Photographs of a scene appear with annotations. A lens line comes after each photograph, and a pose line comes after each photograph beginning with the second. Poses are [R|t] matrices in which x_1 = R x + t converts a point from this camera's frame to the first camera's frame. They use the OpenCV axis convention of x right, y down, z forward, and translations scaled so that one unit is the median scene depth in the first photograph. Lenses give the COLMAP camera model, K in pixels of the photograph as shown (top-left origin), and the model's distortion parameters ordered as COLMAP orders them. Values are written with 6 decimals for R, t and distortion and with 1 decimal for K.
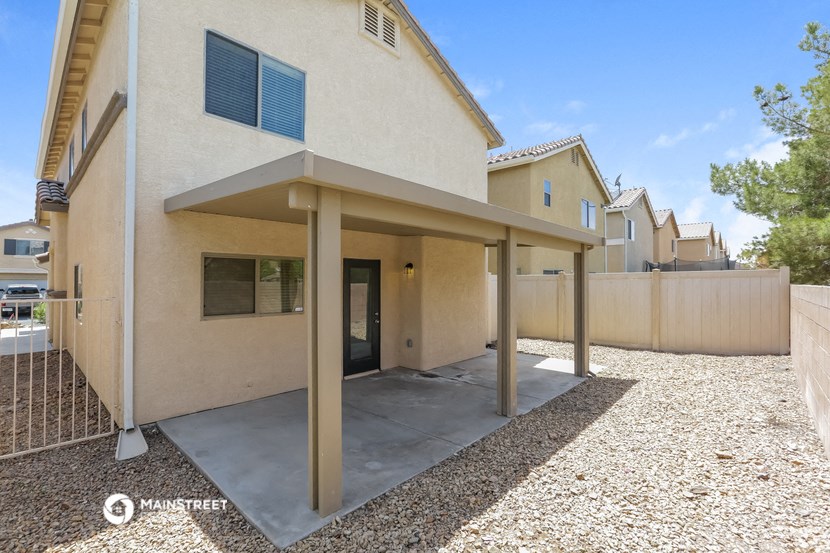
lens RADIAL K [[372.0, 0, 414.1], [0, 372.0, 278.4], [0, 0, 1]] dist [-0.012299, 0.001622]
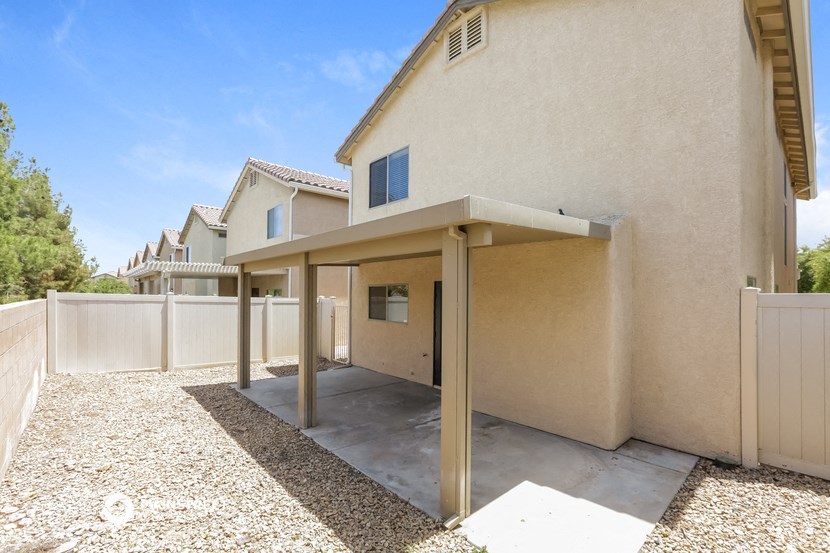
lens RADIAL K [[372.0, 0, 410.3], [0, 372.0, 288.0], [0, 0, 1]] dist [-0.012299, 0.001622]
pose [[-0.090104, -0.013135, -0.995846, 1.127317], [0.003896, 0.999901, -0.013541, -0.019106], [0.995925, -0.005100, -0.090044, 1.207319]]
